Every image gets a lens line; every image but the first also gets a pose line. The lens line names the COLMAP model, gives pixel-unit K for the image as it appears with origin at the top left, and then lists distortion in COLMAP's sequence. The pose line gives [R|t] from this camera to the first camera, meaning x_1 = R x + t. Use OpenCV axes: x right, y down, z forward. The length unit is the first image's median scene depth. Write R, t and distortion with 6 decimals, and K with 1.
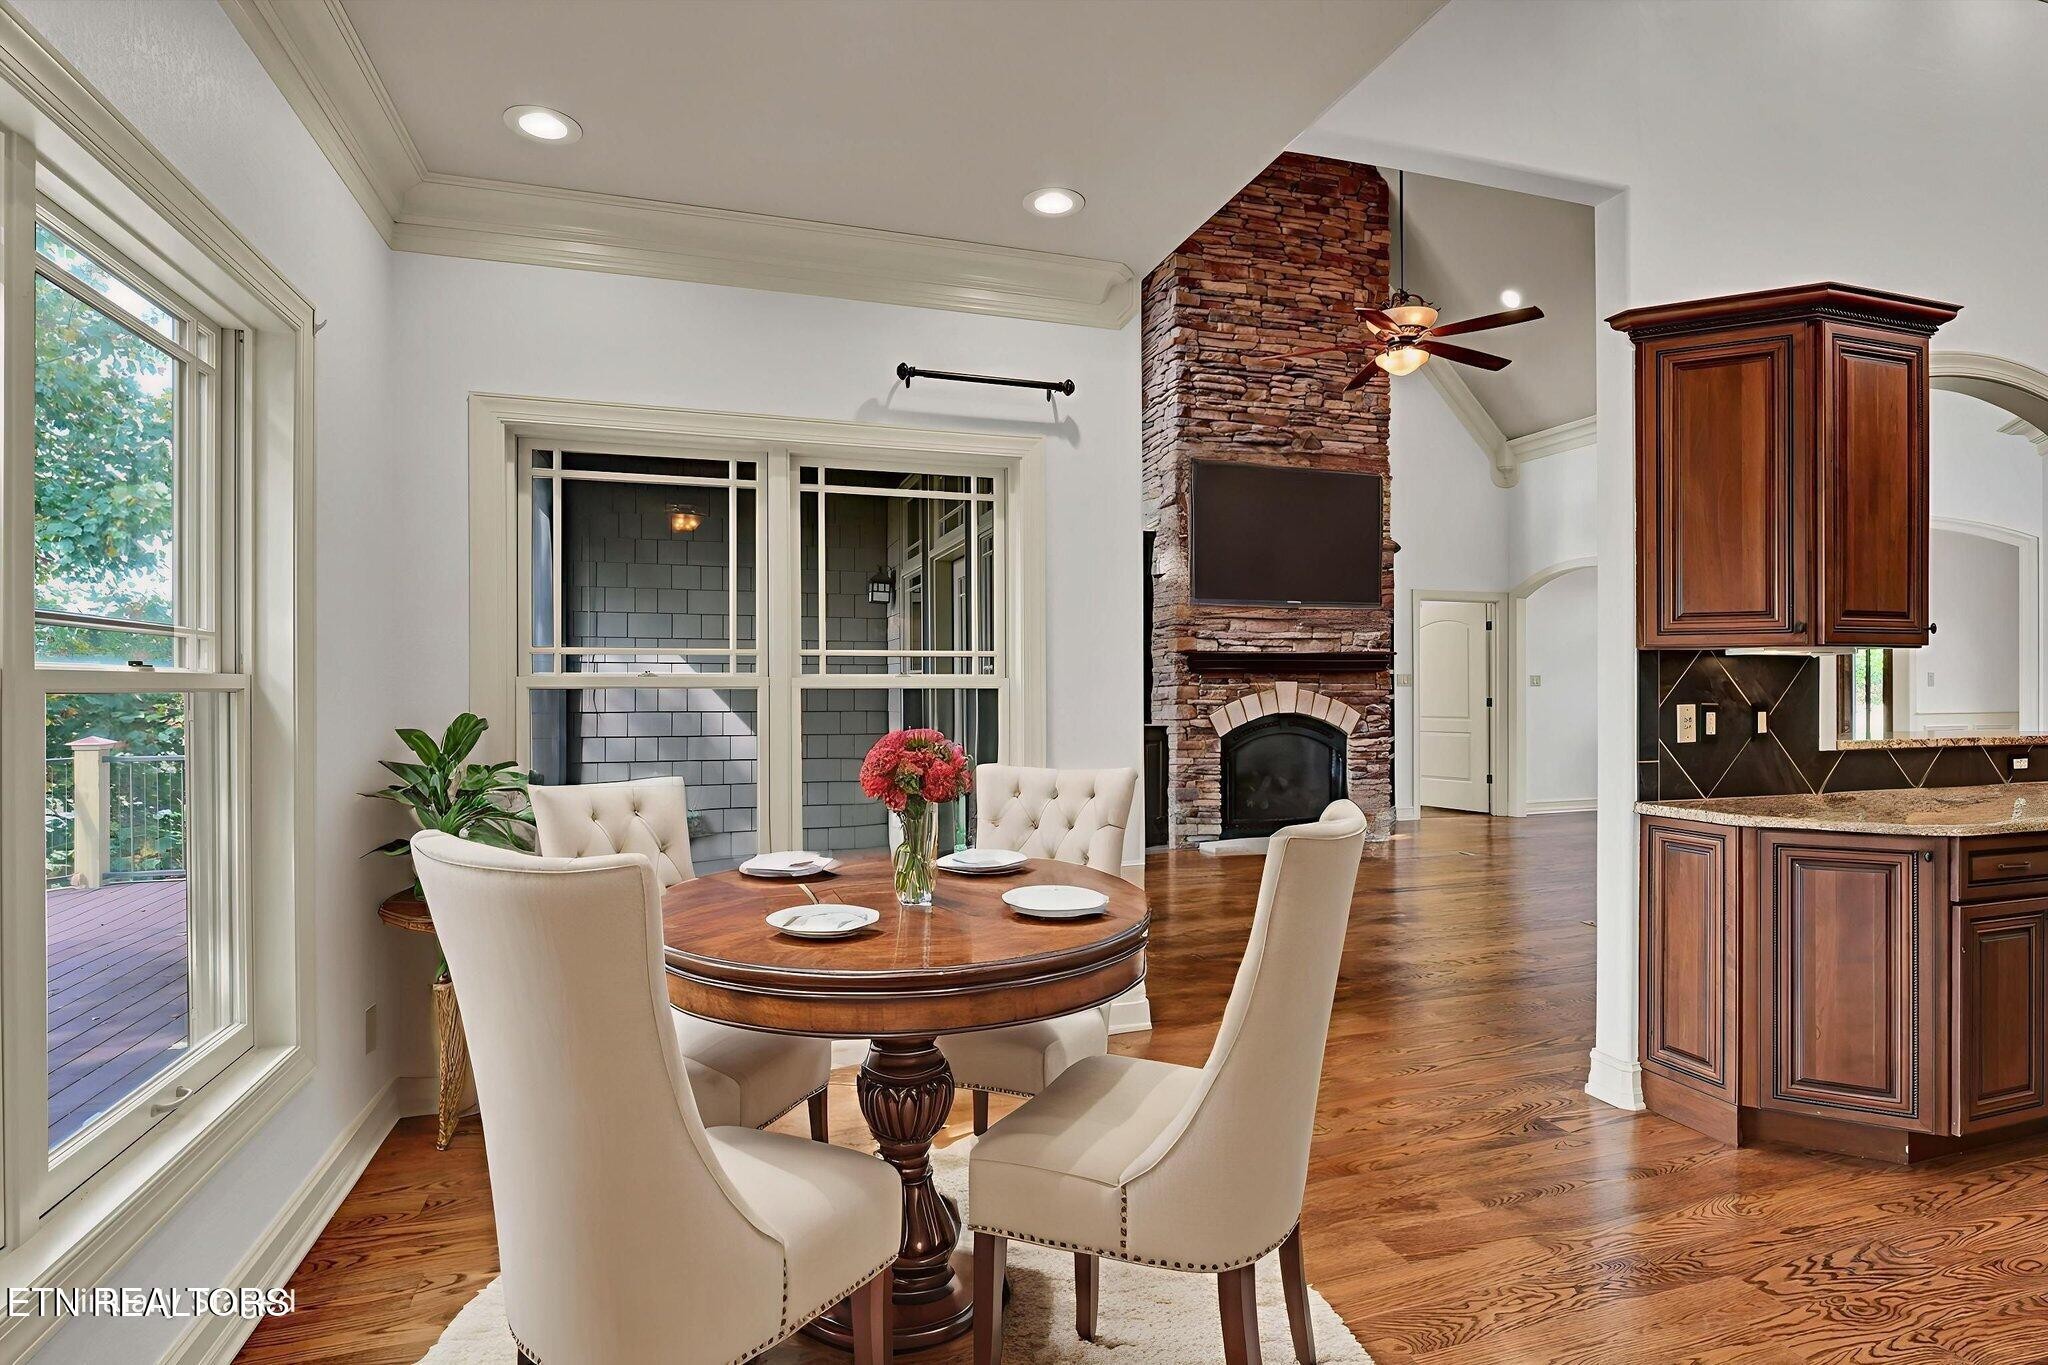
lens RADIAL K [[995.1, 0, 1022.1], [0, 995.1, 682.6], [0, 0, 1]] dist [0.000935, 0.000072]
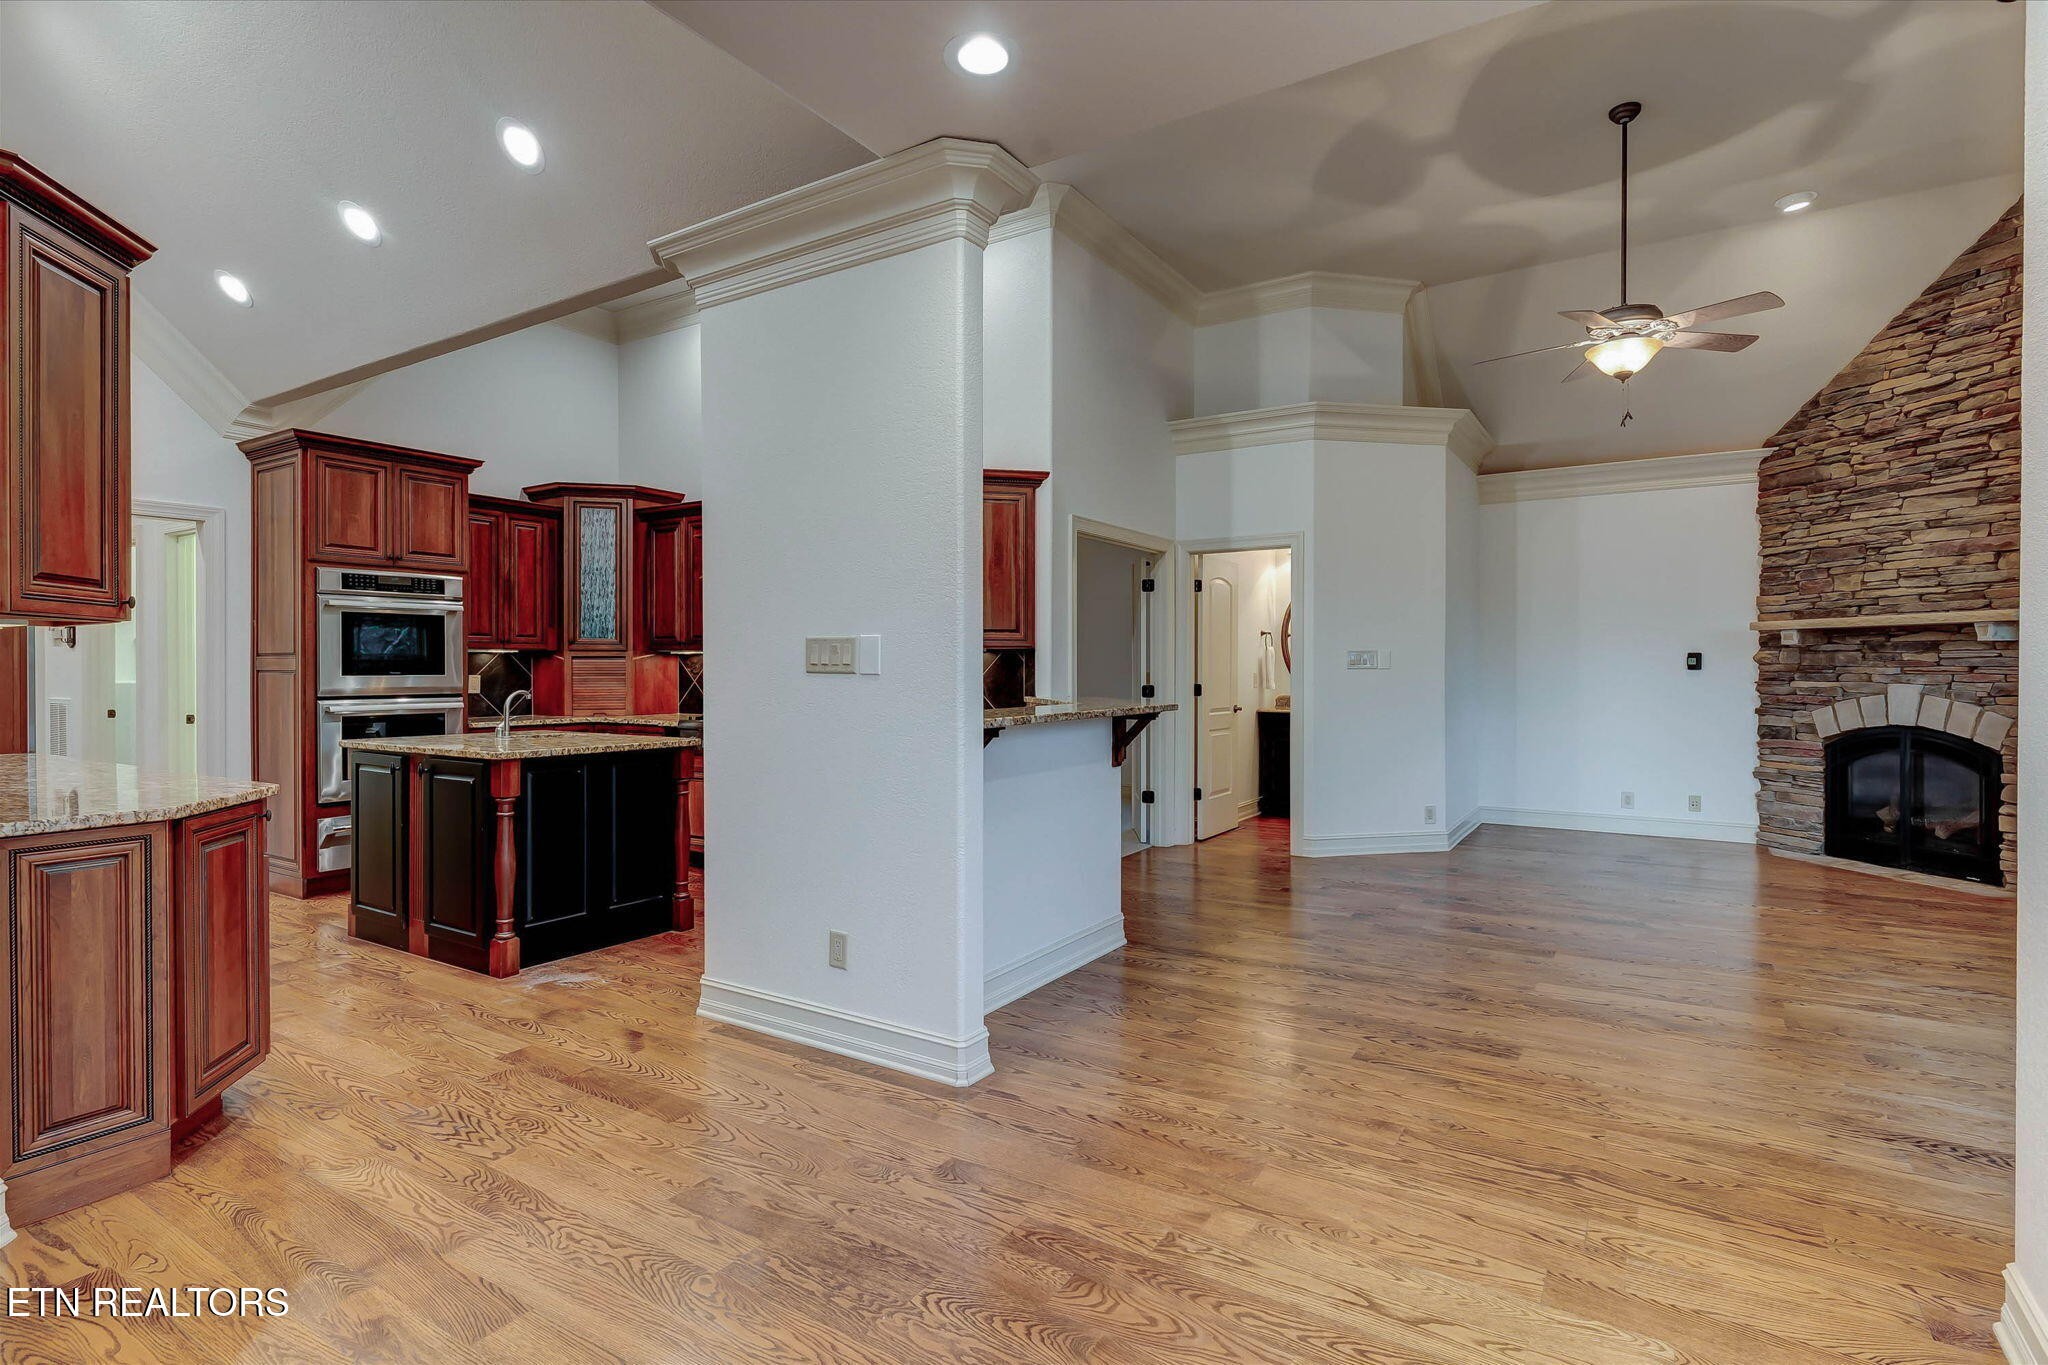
lens RADIAL K [[1024.3, 0, 1018.3], [0, 1024.3, 680.3], [0, 0, 1]] dist [0.000993, 0.000018]
pose [[-0.631366, -0.015949, 0.775321, -0.529736], [-0.006068, 0.999859, 0.015626, 0.003795], [-0.775461, 0.005161, -0.631374, 1.115459]]
